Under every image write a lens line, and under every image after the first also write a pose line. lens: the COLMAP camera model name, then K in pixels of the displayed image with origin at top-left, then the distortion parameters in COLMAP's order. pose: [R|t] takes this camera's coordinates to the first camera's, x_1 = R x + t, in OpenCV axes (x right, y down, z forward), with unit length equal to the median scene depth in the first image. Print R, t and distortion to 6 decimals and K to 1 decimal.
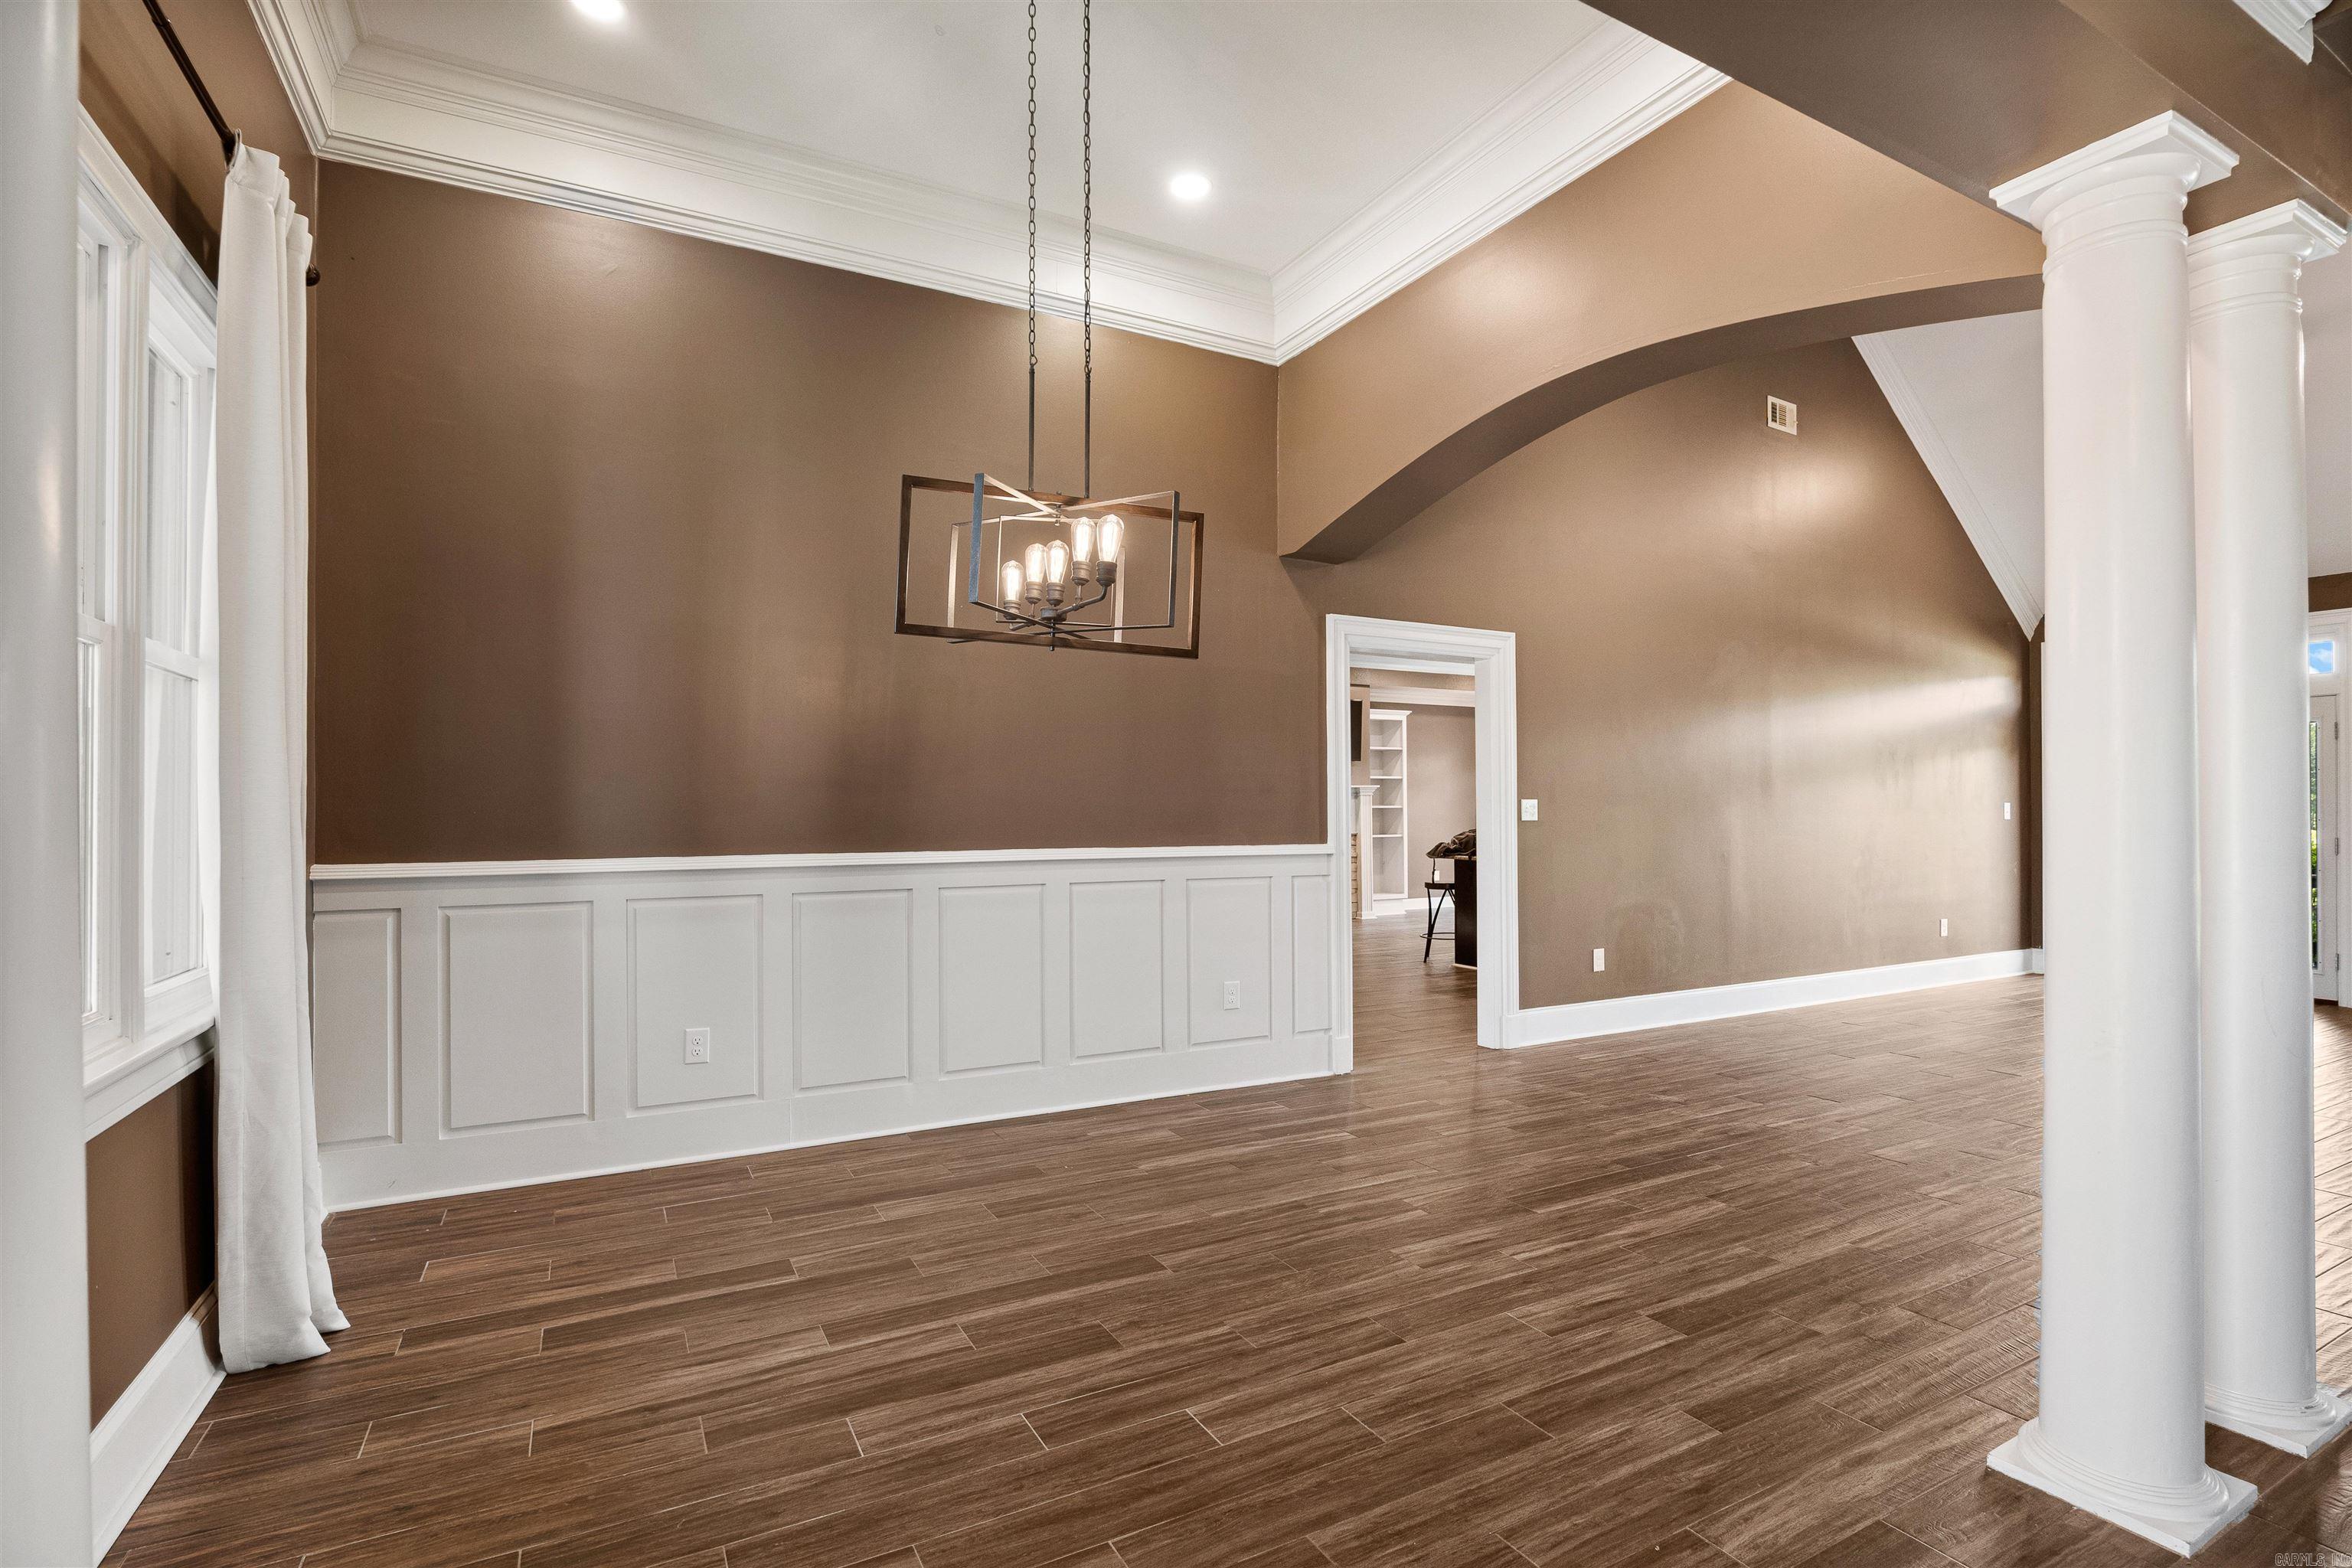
lens RADIAL K [[1094.6, 0, 1180.1], [0, 1094.6, 800.6], [0, 0, 1]] dist [-0.025185, 0.005980]
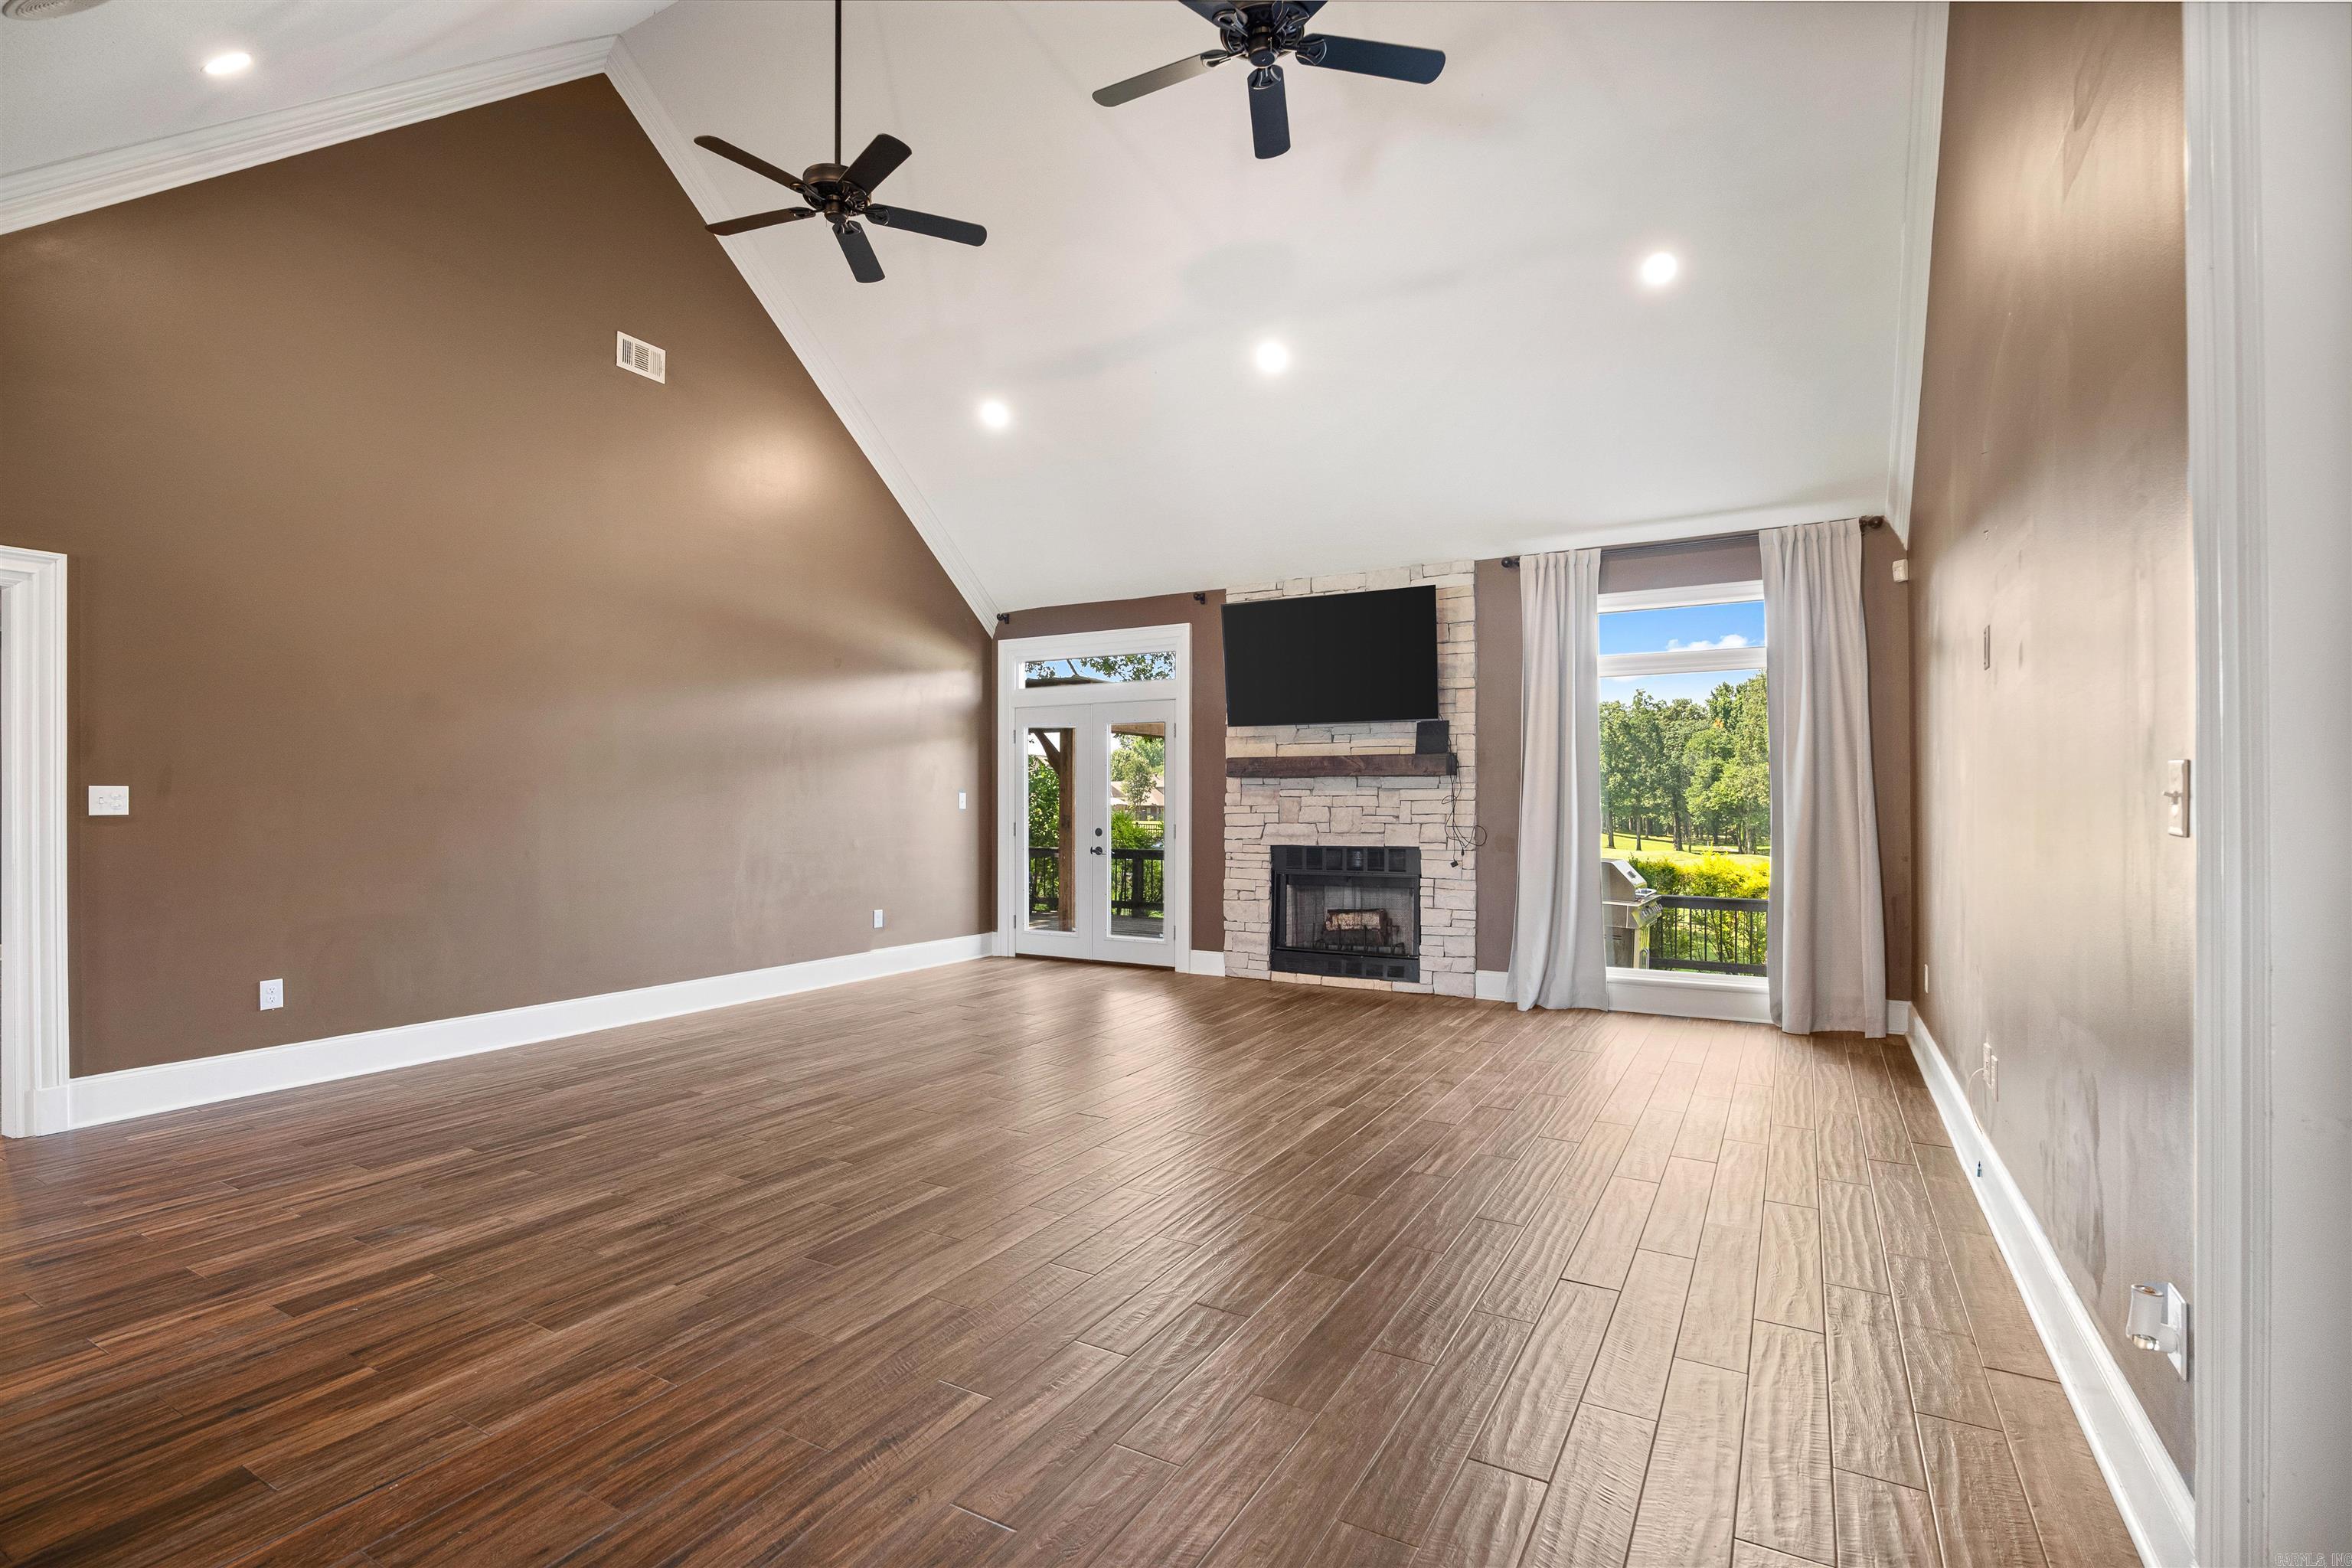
lens RADIAL K [[1094.6, 0, 1204.5], [0, 1094.6, 780.7], [0, 0, 1]] dist [-0.025185, 0.005980]
pose [[0.830688, 0.012579, 0.556596, 0.444993], [-0.008842, 0.999917, -0.009402, -0.002743], [-0.556668, 0.002889, 0.830730, 0.001364]]
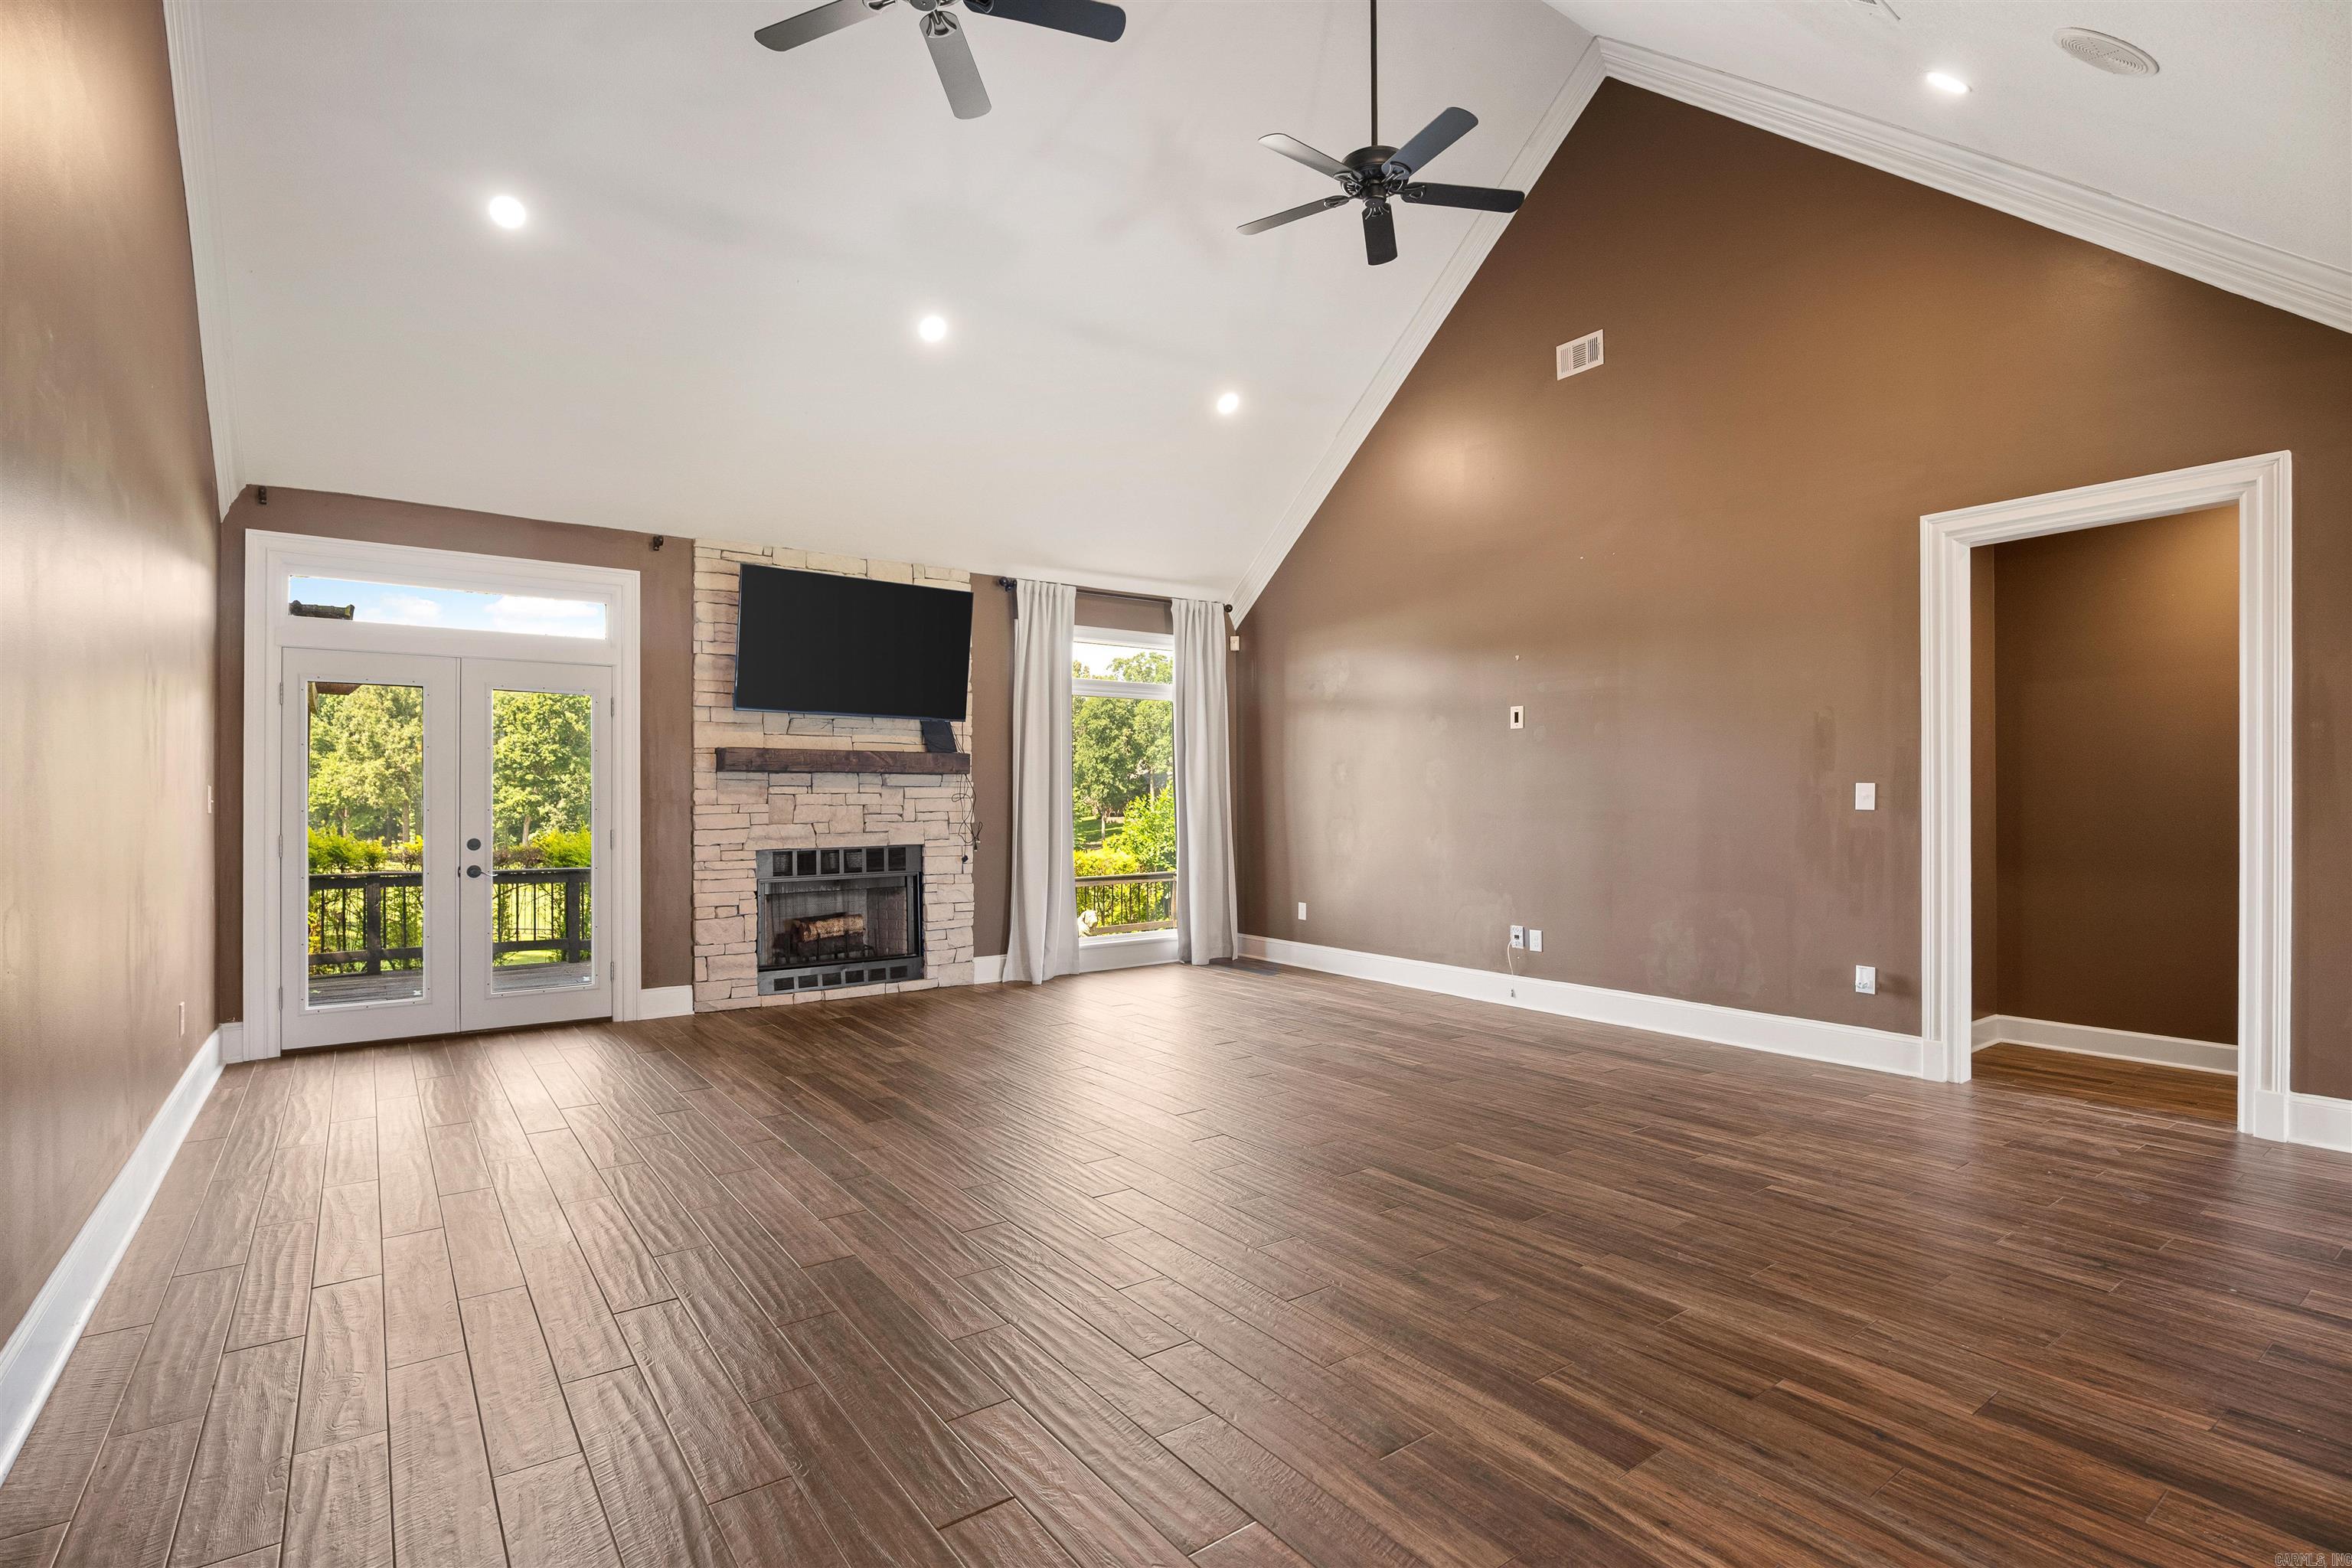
lens RADIAL K [[1094.6, 0, 1189.9], [0, 1094.6, 787.5], [0, 0, 1]] dist [-0.025185, 0.005980]
pose [[-0.160413, 0.012850, 0.986966, 0.113115], [-0.009778, 0.999846, -0.014607, 0.006869], [-0.987002, -0.011994, -0.160262, 0.674168]]
